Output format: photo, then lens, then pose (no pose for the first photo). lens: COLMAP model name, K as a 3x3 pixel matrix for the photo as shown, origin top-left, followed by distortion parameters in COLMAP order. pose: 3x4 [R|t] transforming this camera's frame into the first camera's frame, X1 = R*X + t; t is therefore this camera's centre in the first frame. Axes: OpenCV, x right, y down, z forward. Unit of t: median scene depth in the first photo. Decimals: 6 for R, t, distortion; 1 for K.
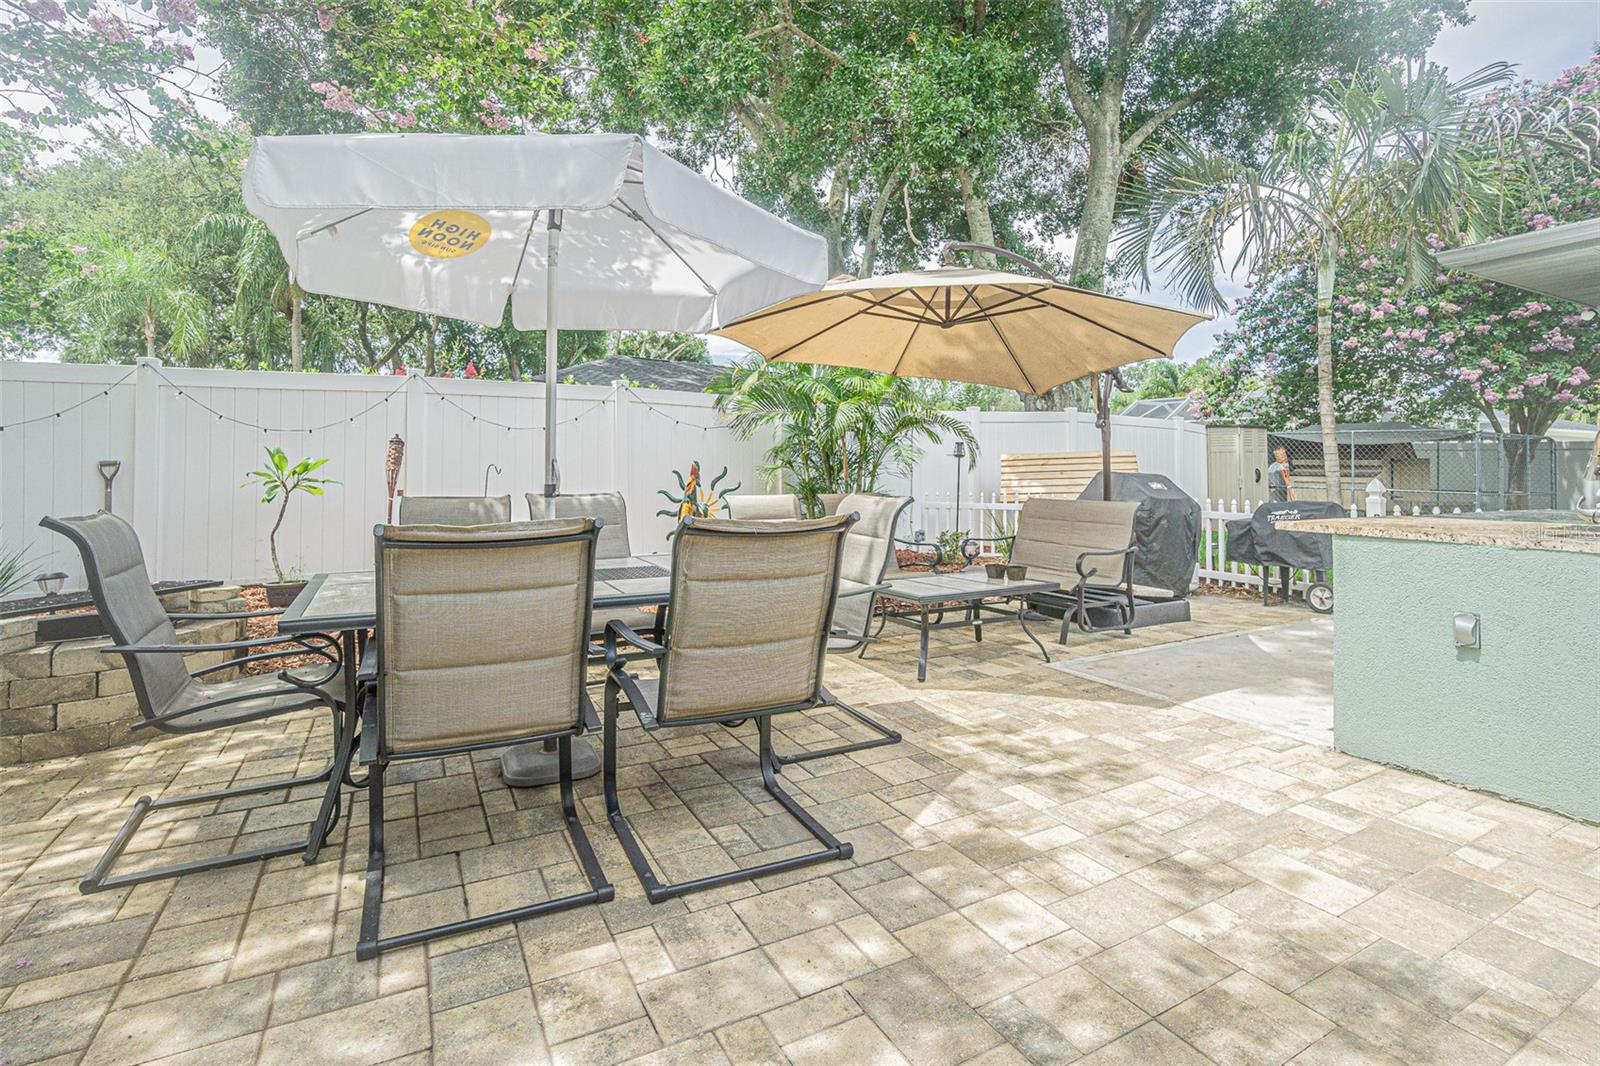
lens RADIAL K [[740.4, 0, 815.6], [0, 740.4, 451.2], [0, 0, 1]] dist [-0.012542, 0.001489]
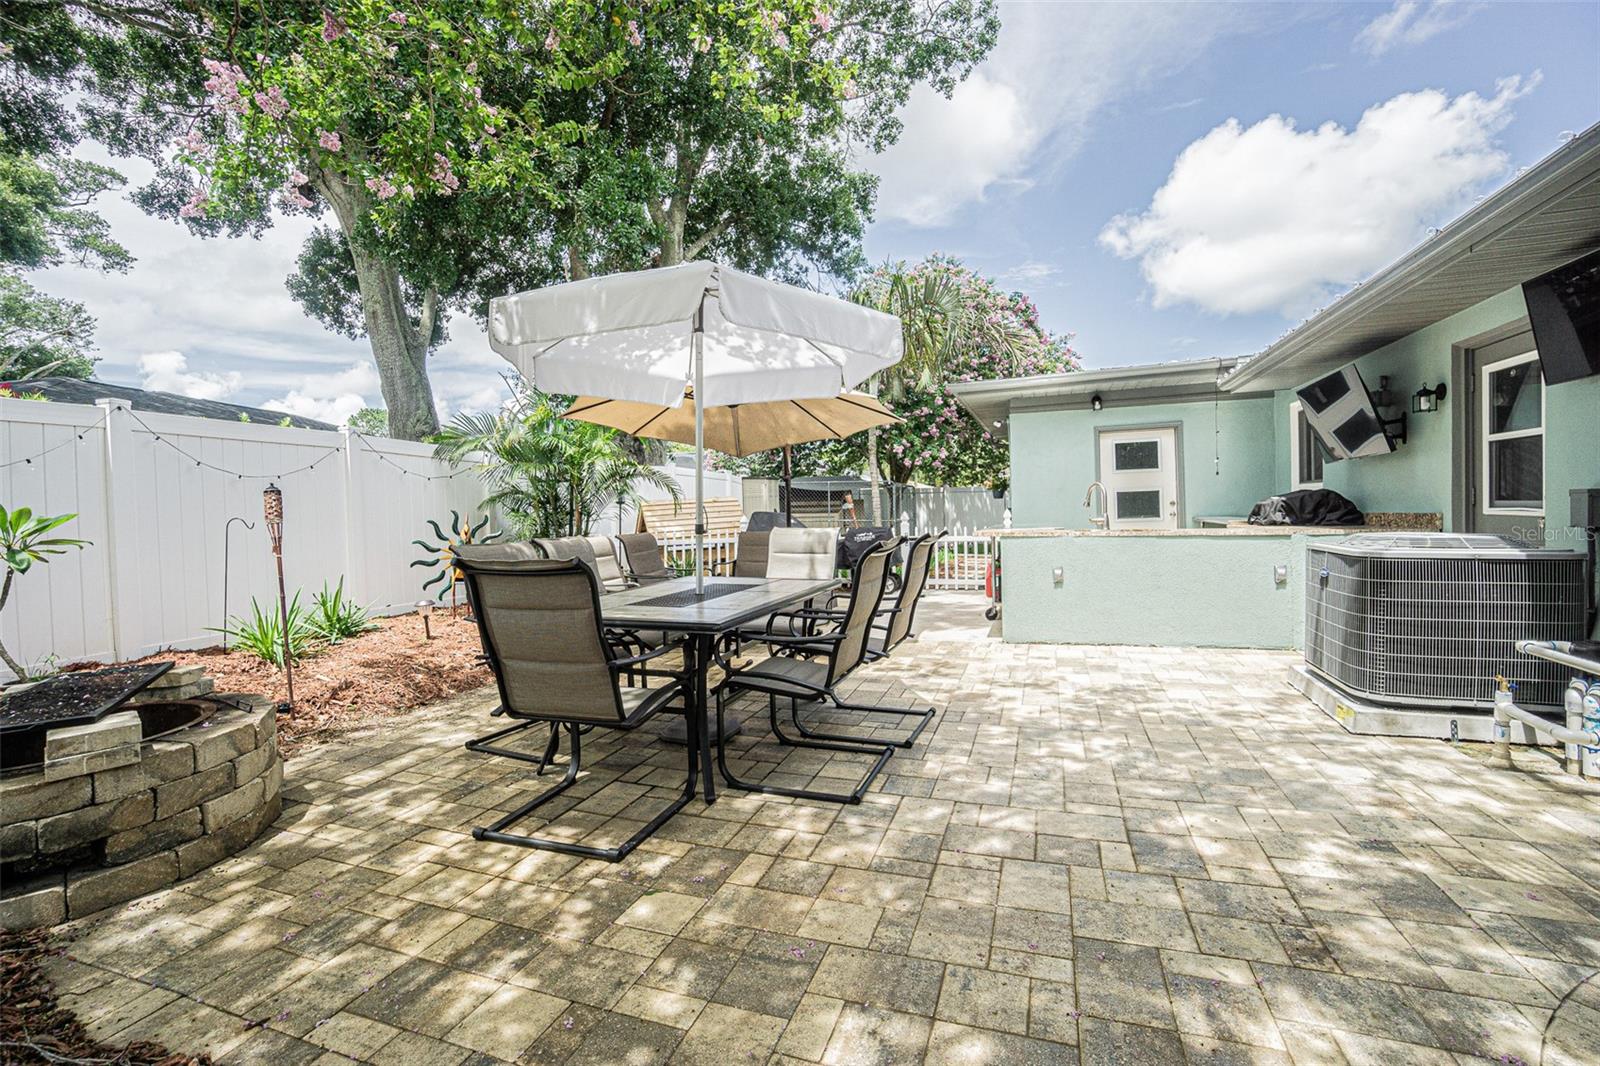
lens RADIAL K [[690.2, 0, 810.1], [0, 690.2, 525.2], [0, 0, 1]] dist [-0.005016, 0.000663]
pose [[0.734052, -0.035848, 0.678146, -0.438606], [0.013677, 0.999184, 0.038014, 0.005738], [-0.678955, -0.018629, 0.733943, -0.008064]]
